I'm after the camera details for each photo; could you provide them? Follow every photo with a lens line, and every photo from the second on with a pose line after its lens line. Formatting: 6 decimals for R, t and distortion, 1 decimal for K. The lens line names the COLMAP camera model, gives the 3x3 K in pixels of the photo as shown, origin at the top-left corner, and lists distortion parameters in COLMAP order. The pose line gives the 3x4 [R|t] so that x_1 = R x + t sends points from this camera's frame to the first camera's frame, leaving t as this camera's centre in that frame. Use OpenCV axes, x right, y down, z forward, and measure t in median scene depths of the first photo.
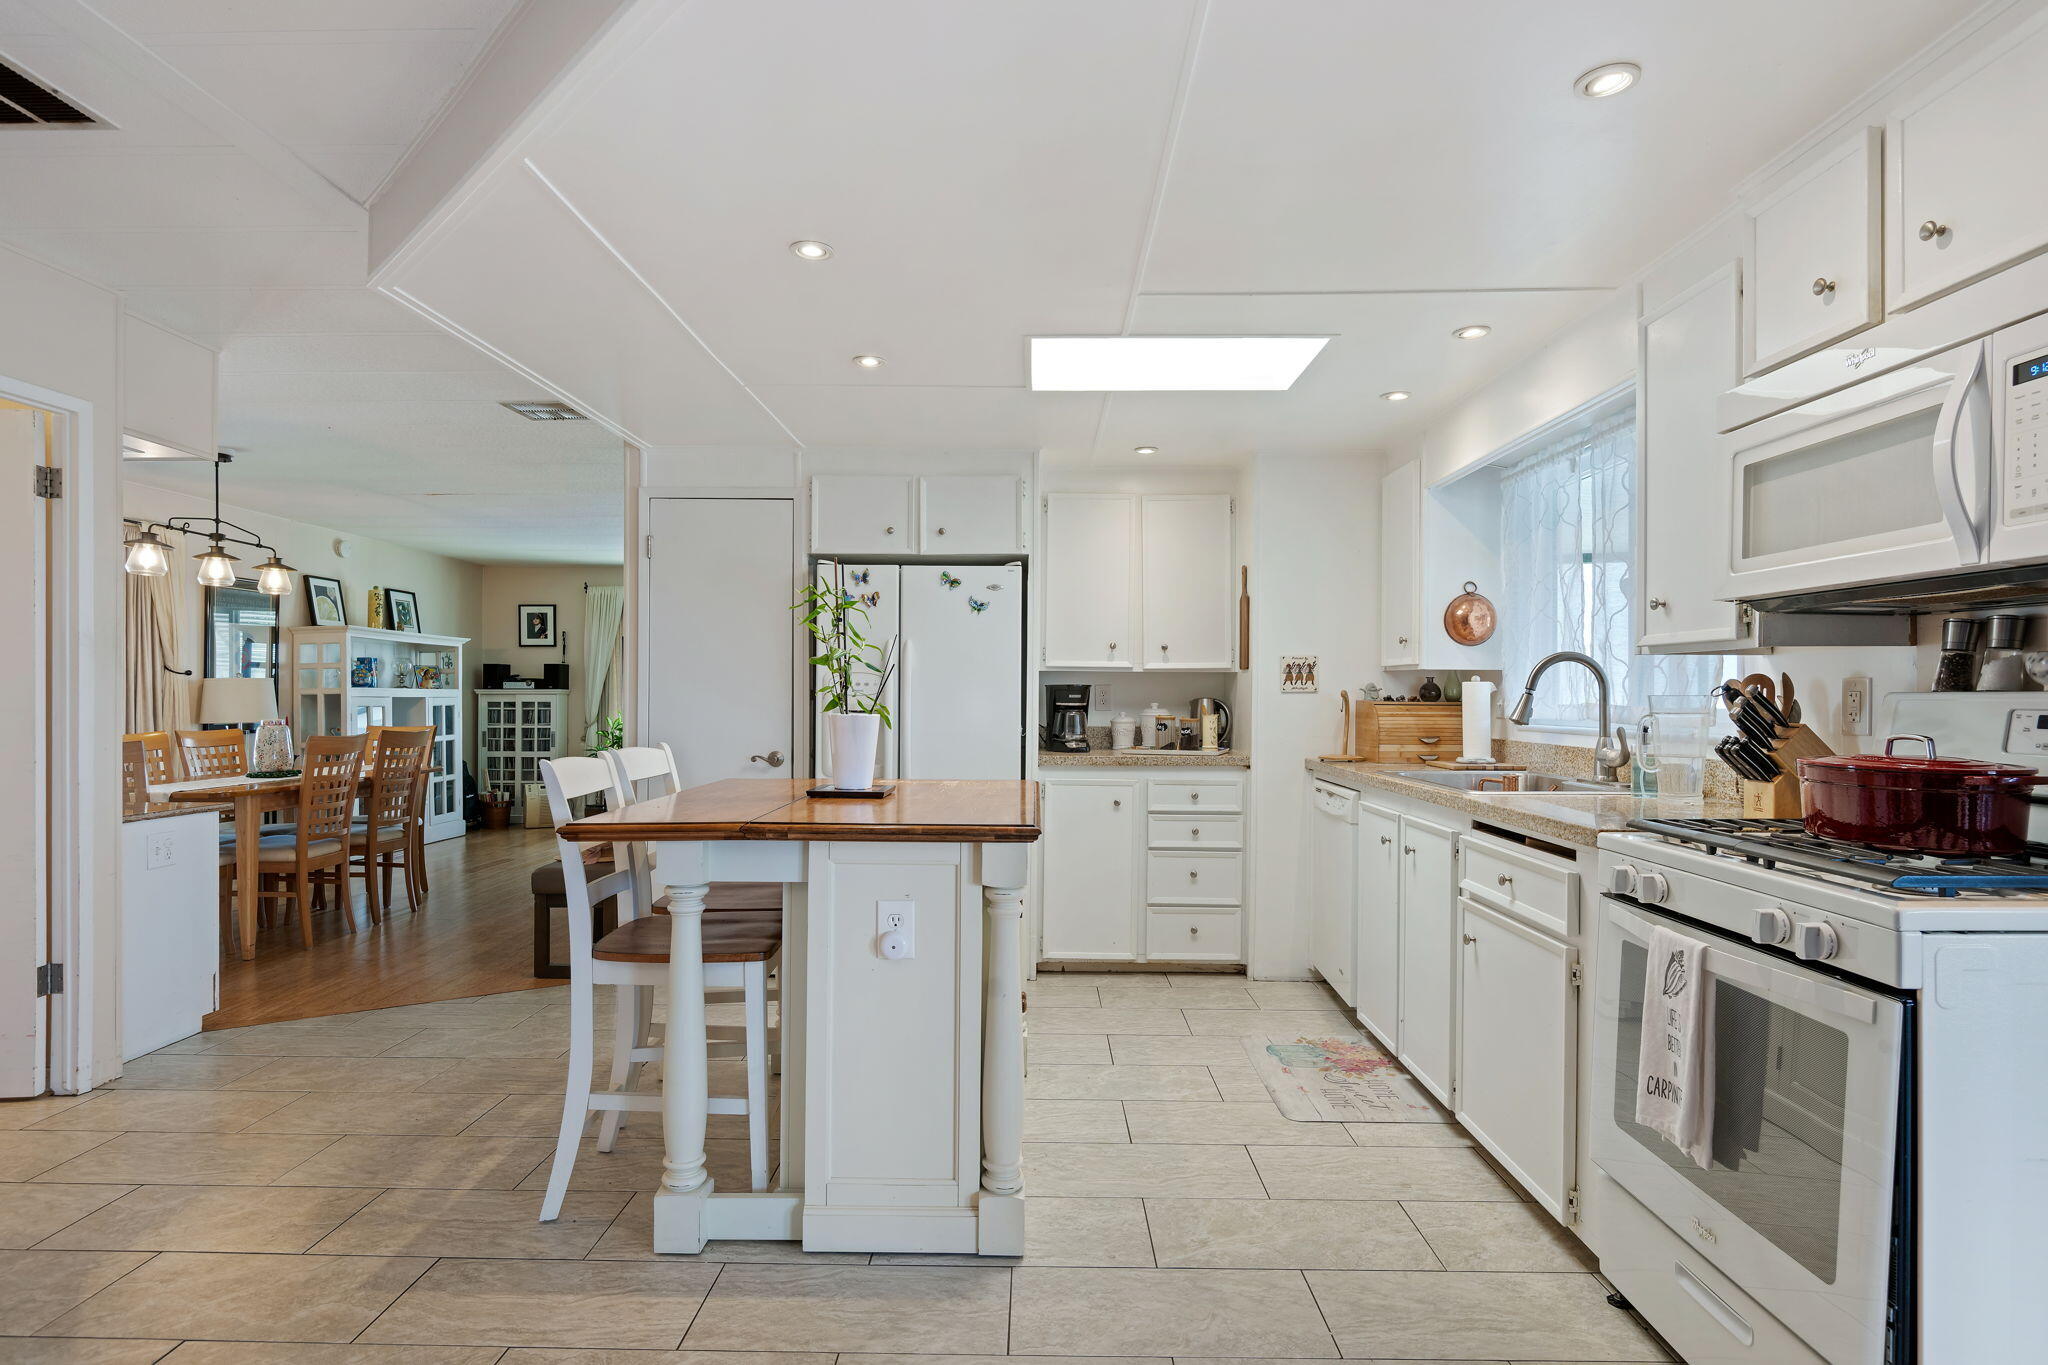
lens RADIAL K [[1046.8, 0, 1024.0], [0, 1046.8, 682.5], [0, 0, 1]] dist [0.000120, -0.001630]
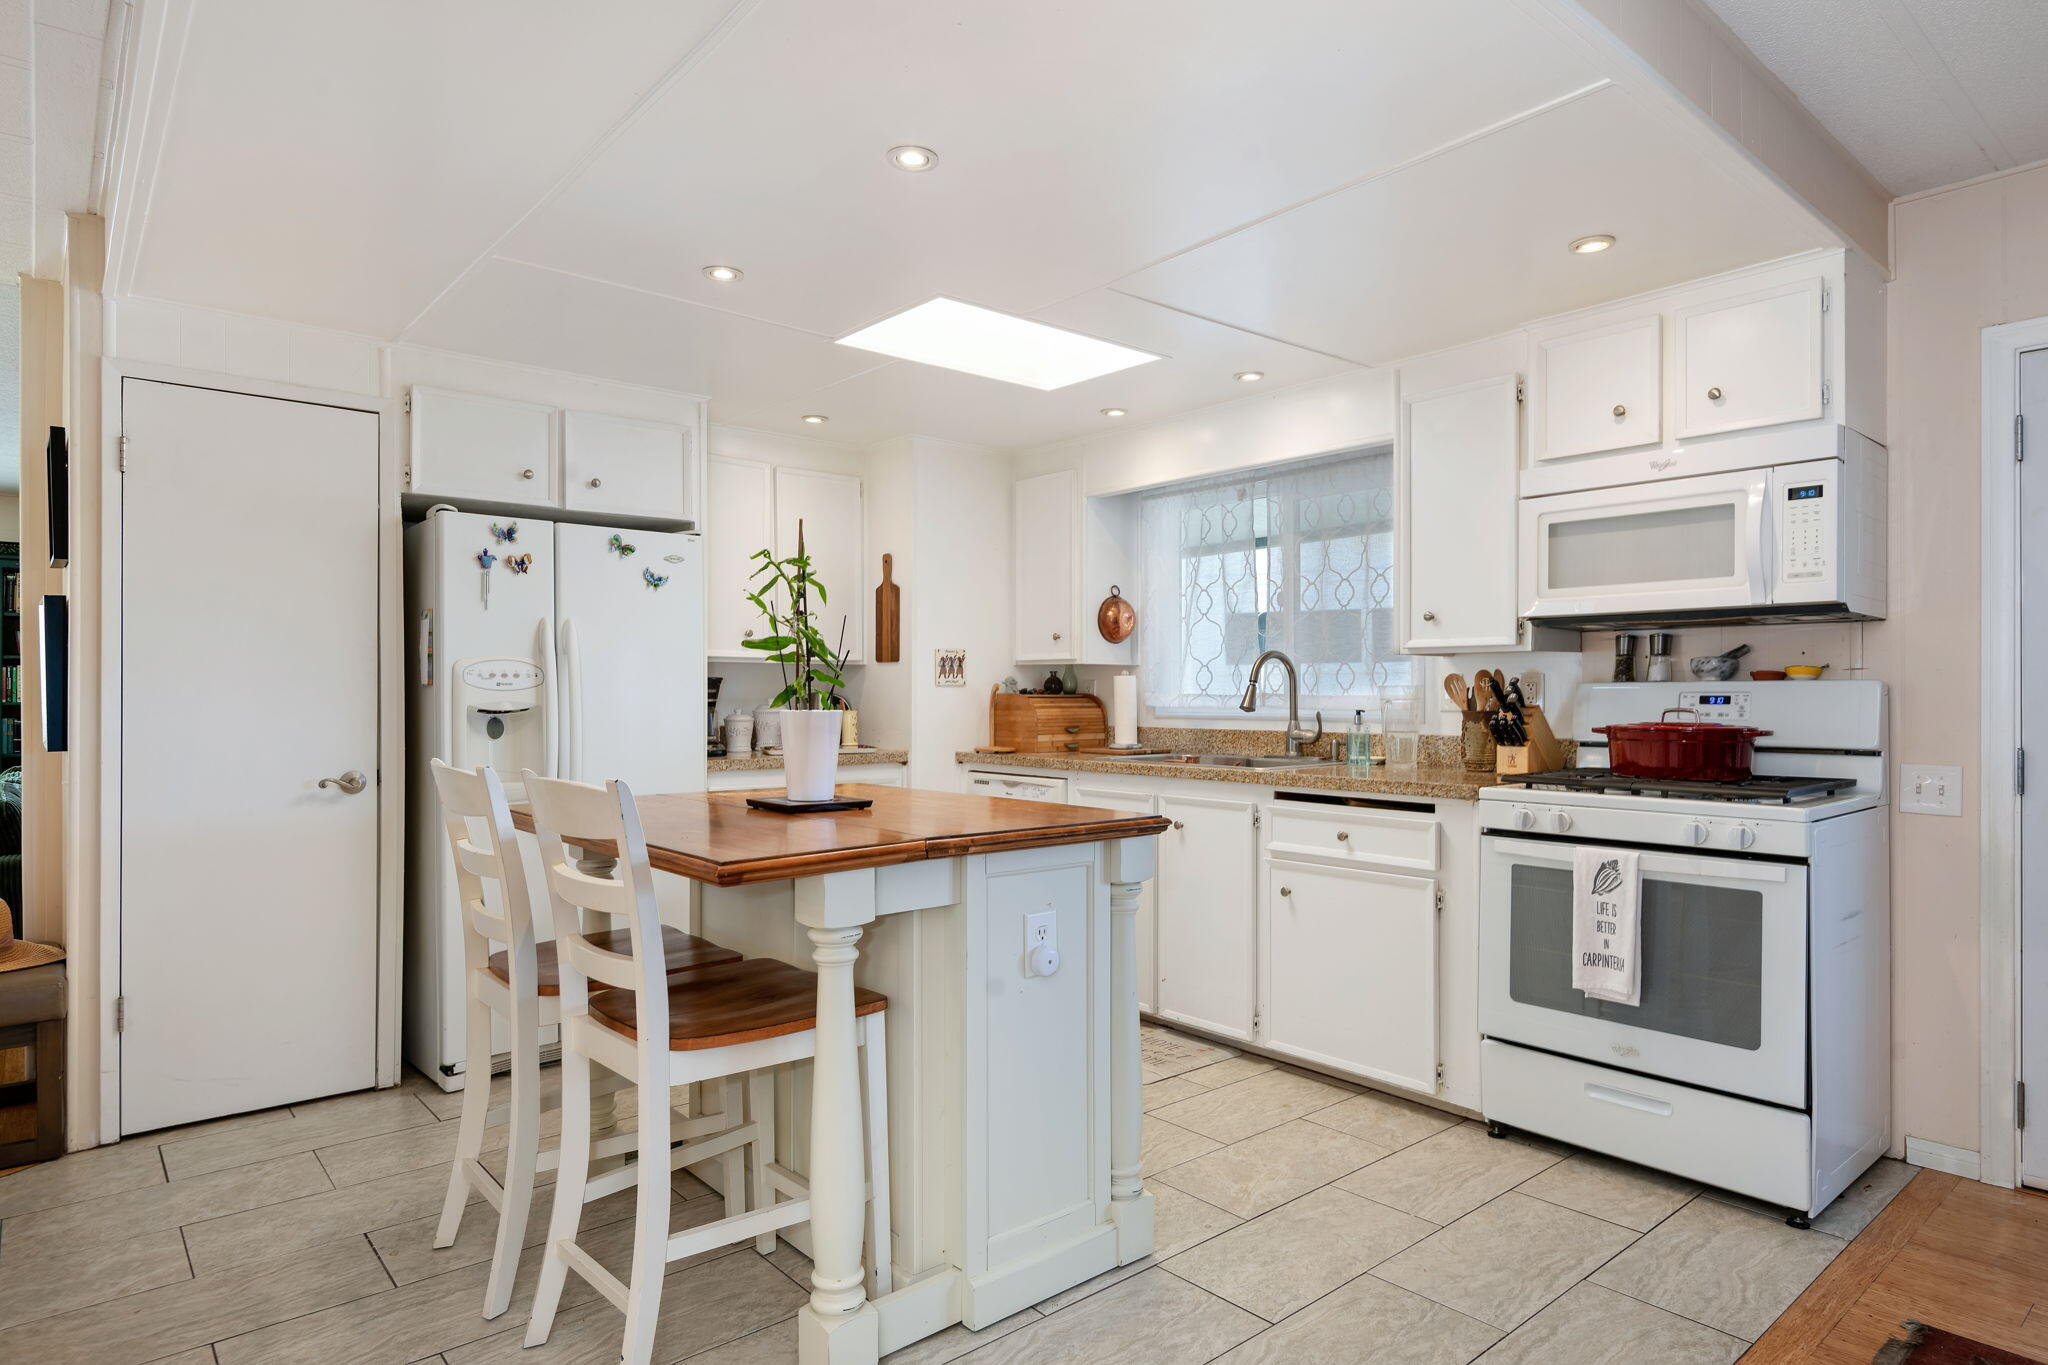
lens RADIAL K [[1145.1, 0, 1024.0], [0, 1145.1, 682.5], [0, 0, 1]] dist [0.015805, 0.000907]
pose [[0.756837, 0.000018, 0.653603, -0.572428], [-0.002644, 0.999992, 0.003033, 0.004282], [-0.653598, -0.004023, 0.756831, 0.184864]]
